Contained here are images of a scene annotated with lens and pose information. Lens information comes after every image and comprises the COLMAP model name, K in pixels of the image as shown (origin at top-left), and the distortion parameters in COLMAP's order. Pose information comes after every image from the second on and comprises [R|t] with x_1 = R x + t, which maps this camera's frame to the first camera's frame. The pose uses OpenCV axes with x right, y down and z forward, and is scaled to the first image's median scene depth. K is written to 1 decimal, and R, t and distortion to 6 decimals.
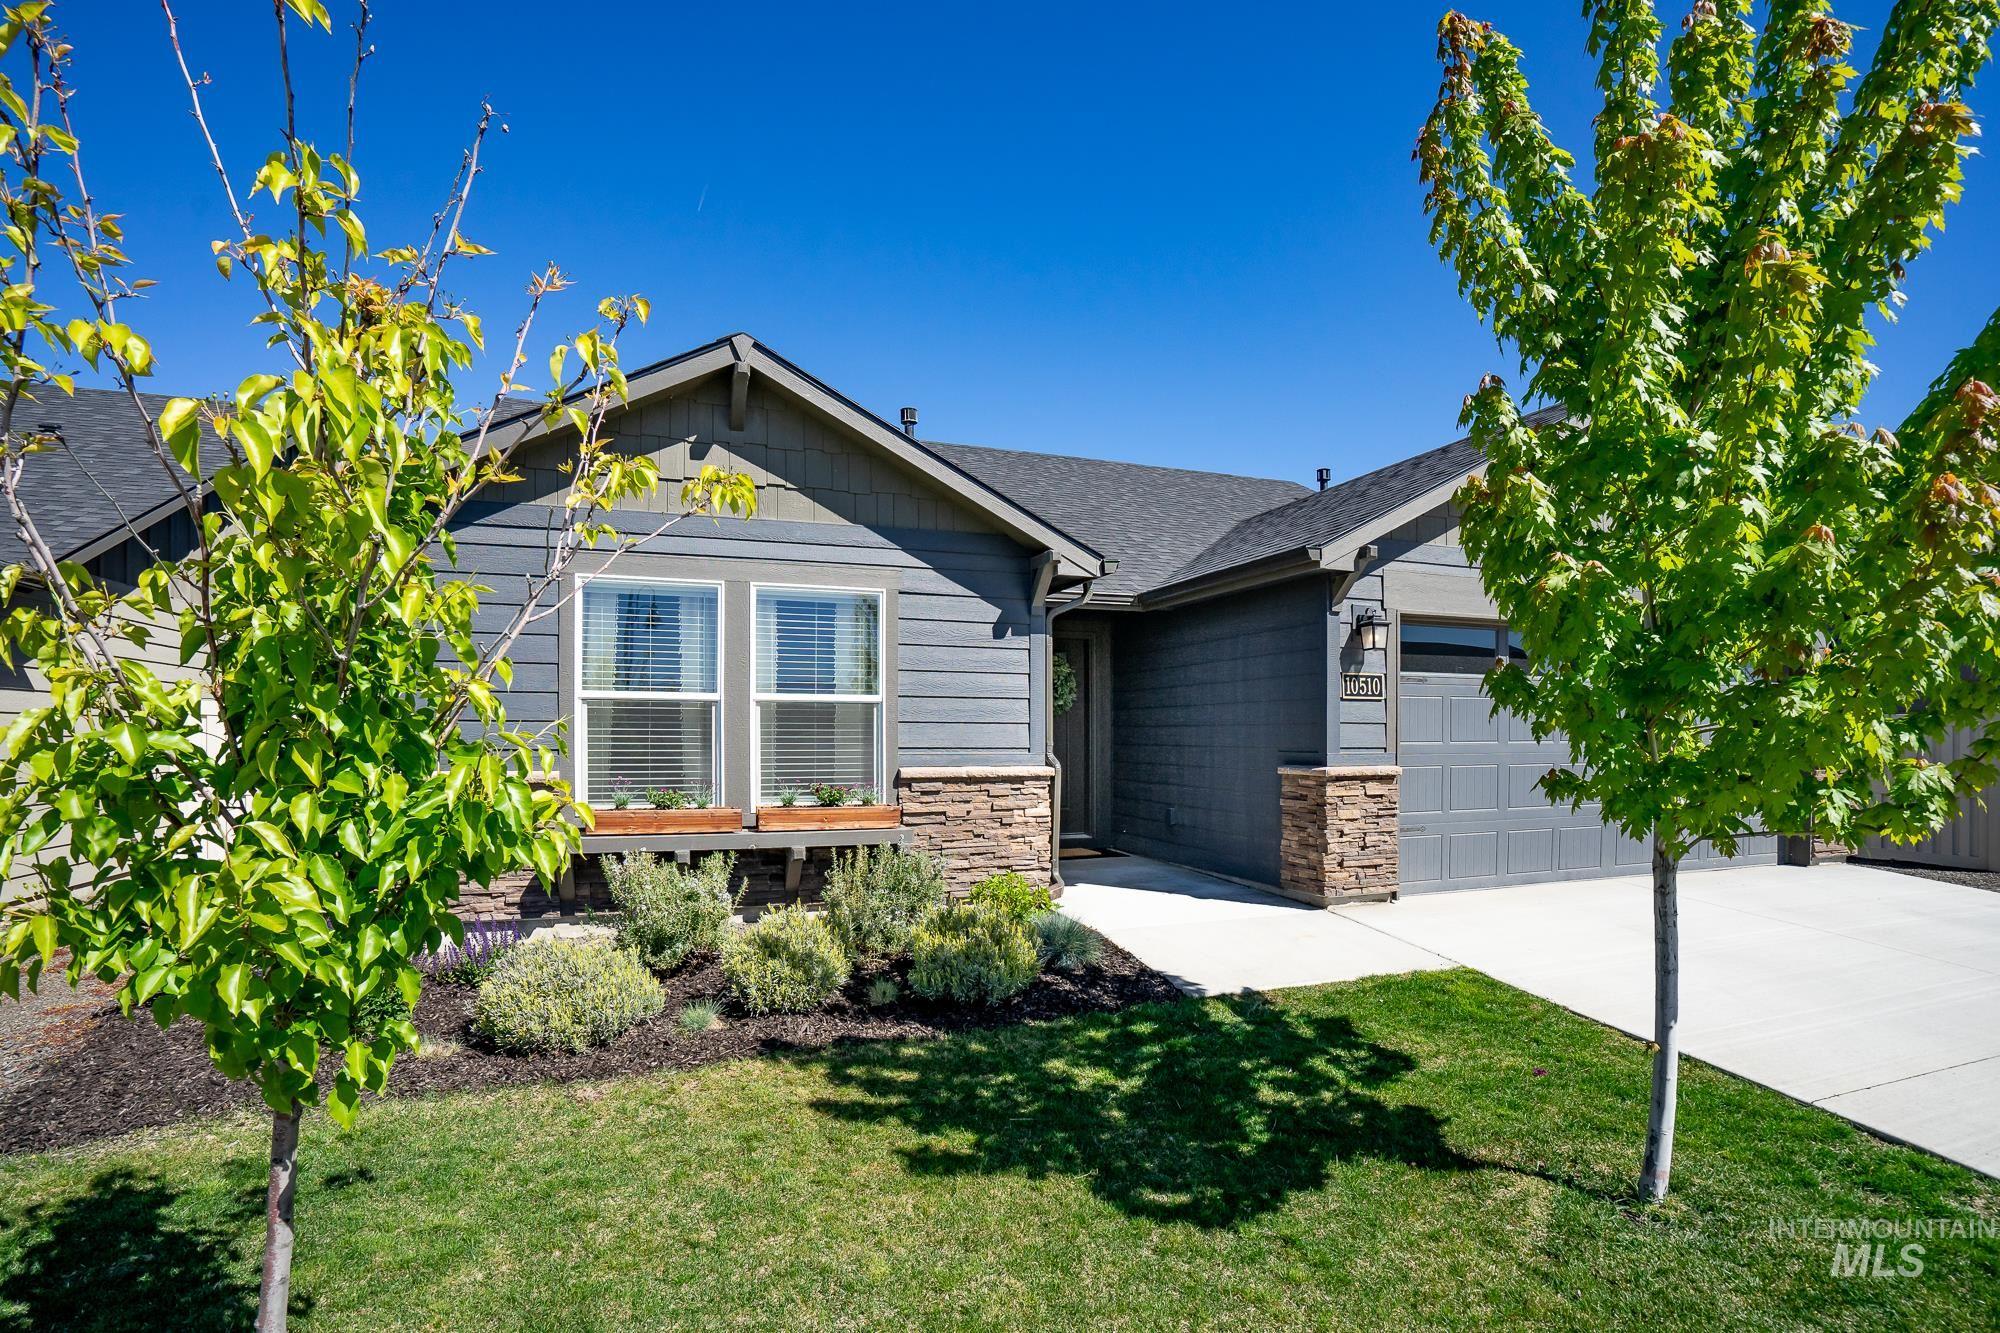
lens RADIAL K [[920.3, 0, 994.5], [0, 920.3, 742.7], [0, 0, 1]] dist [-0.019616, -0.000029]
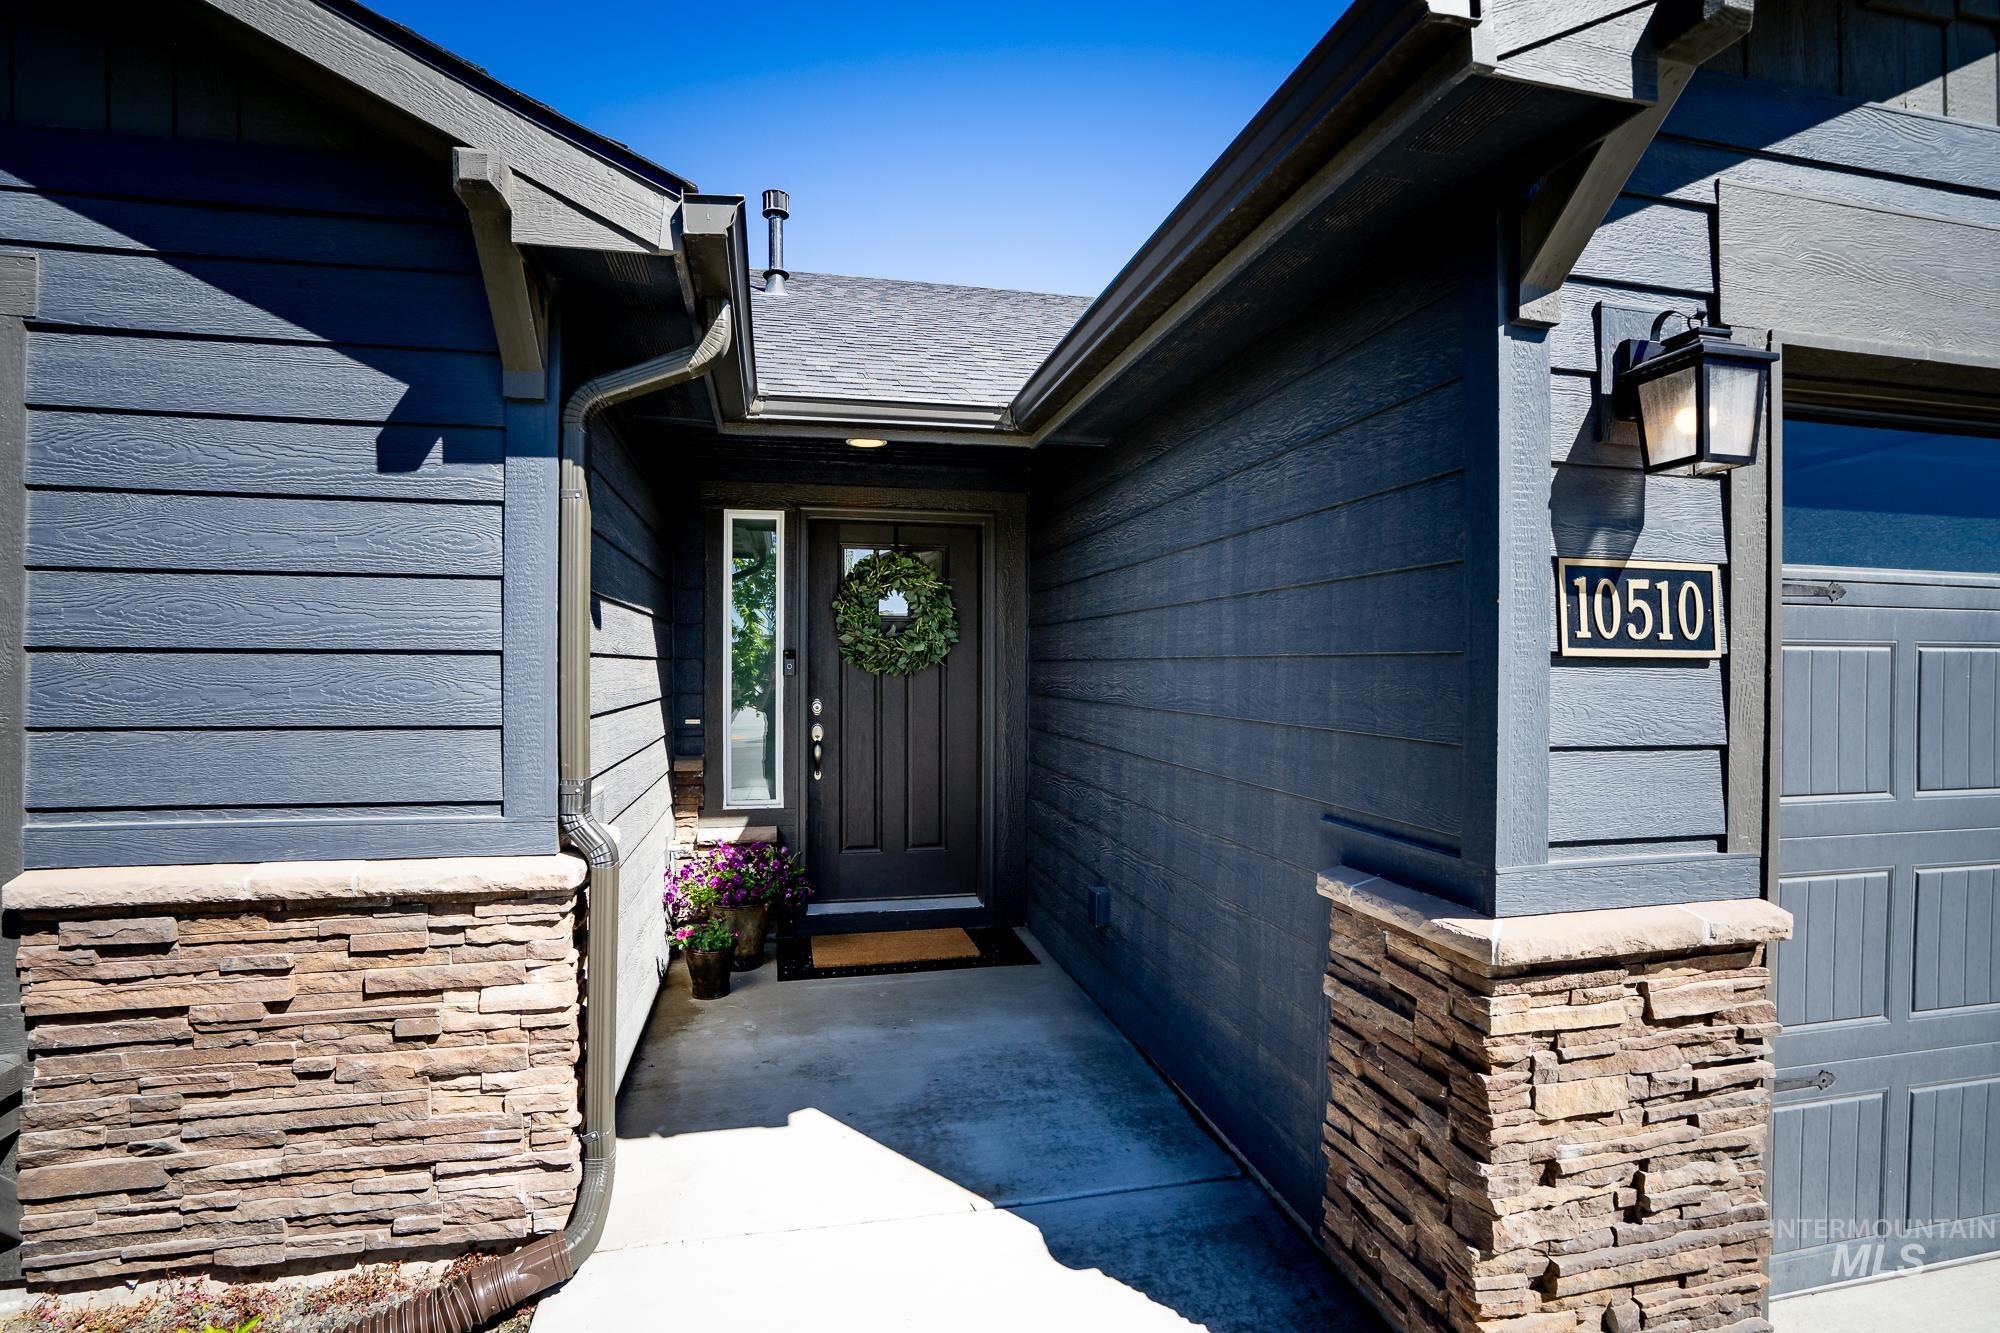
lens RADIAL K [[989.8, 0, 885.1], [0, 989.8, 672.7], [0, 0, 1]] dist [-0.042488, 0.013209]
pose [[0.982839, 0.006458, -0.184351, 0.275516], [-0.007621, 0.999955, -0.005598, -0.046361], [0.184307, 0.006907, 0.982844, 0.790636]]
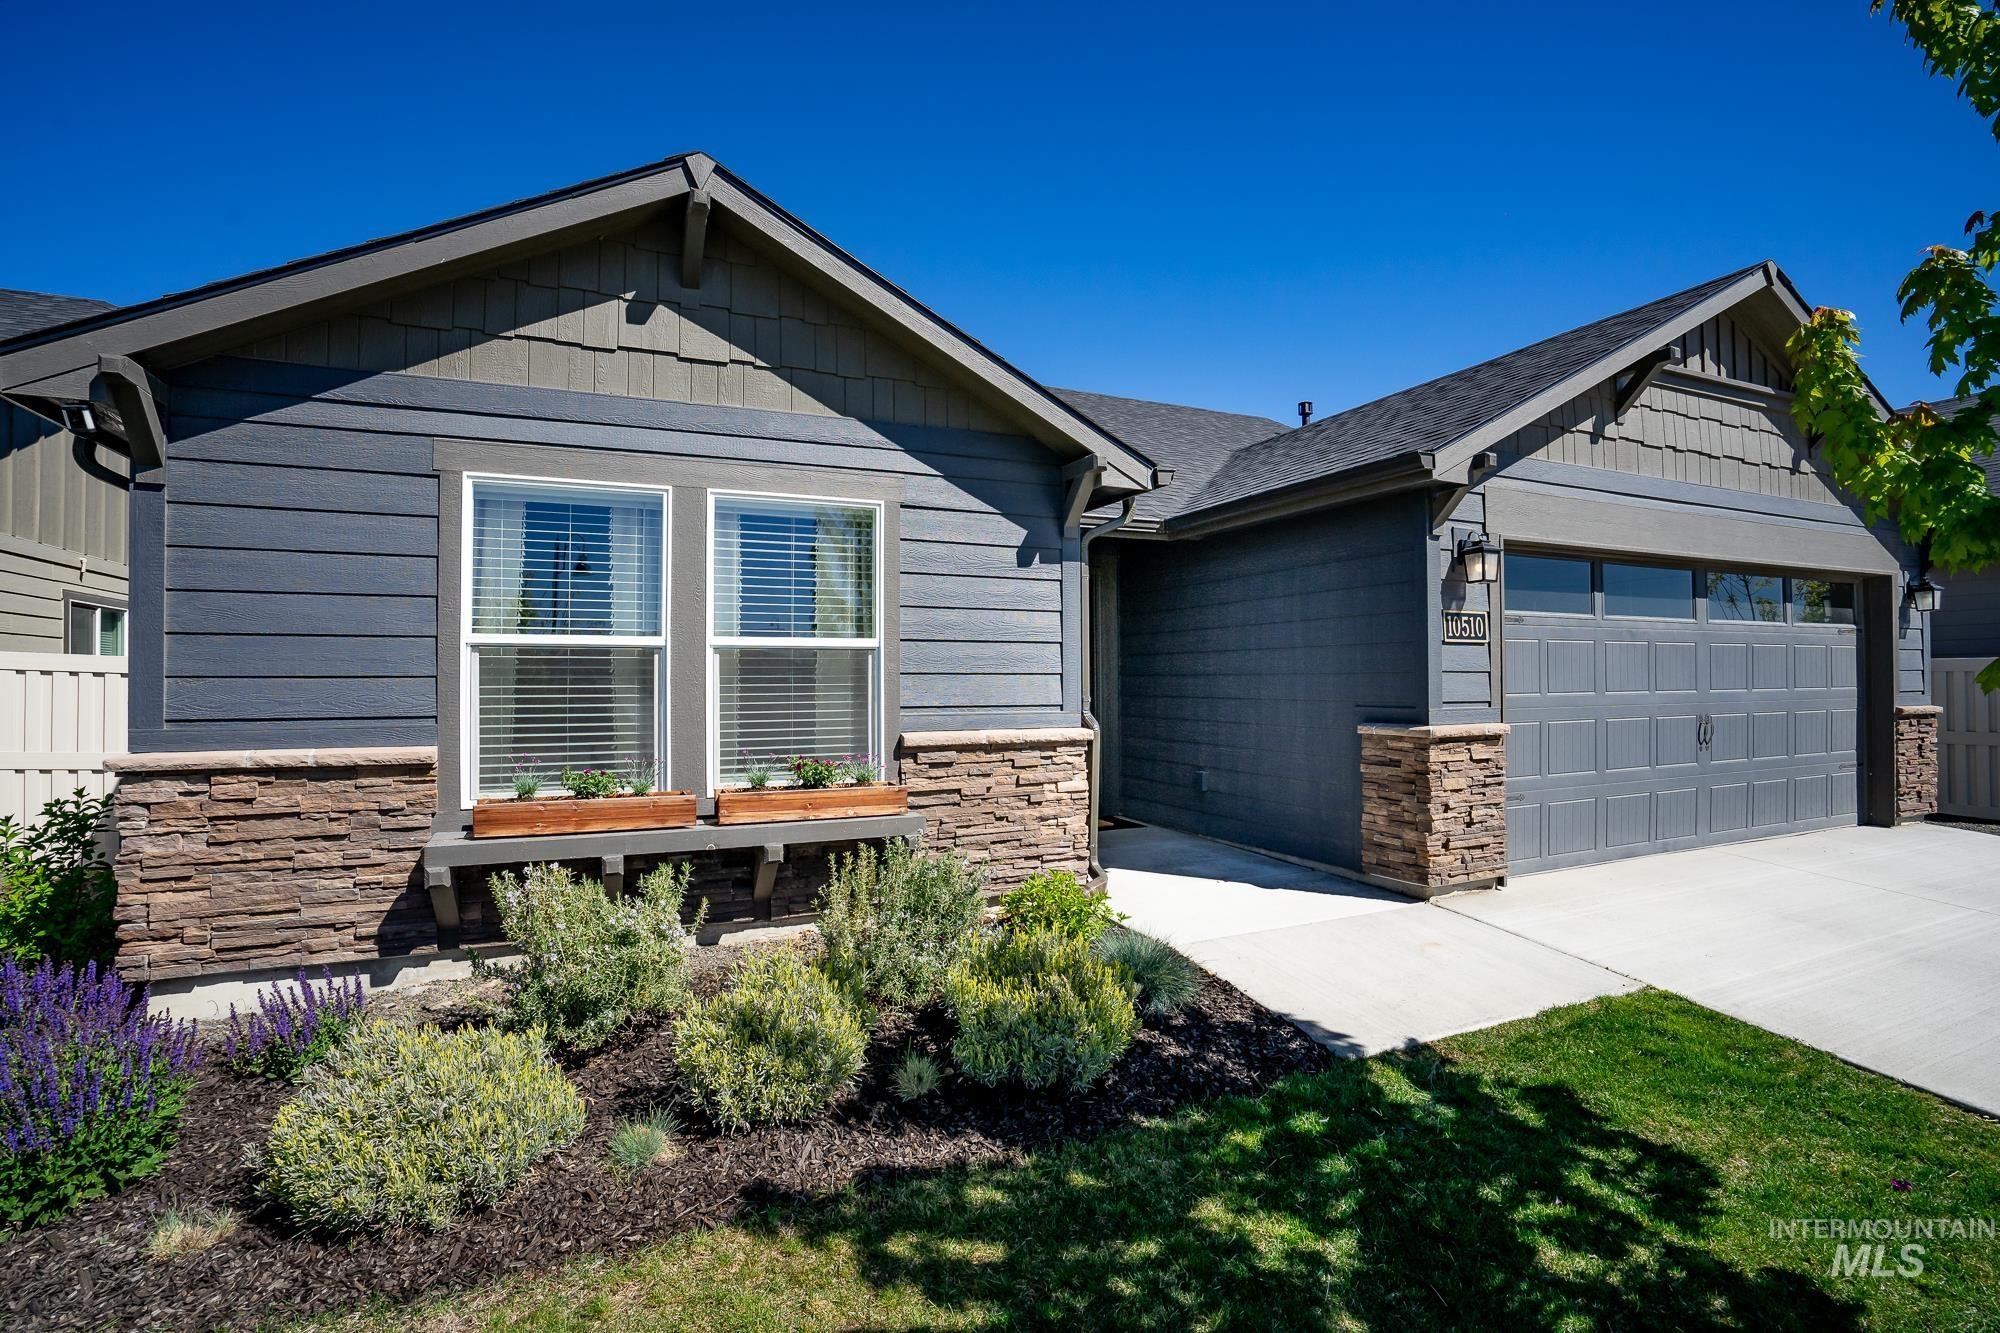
lens RADIAL K [[932.0, 0, 1000.0], [0, 932.0, 666.5], [0, 0, 1]] dist [-0.036829, 0.011181]
pose [[0.997742, -0.004414, 0.067016, -0.080126], [0.006067, 0.999682, -0.024492, -0.009578], [-0.066887, 0.024843, 0.997451, 0.237175]]
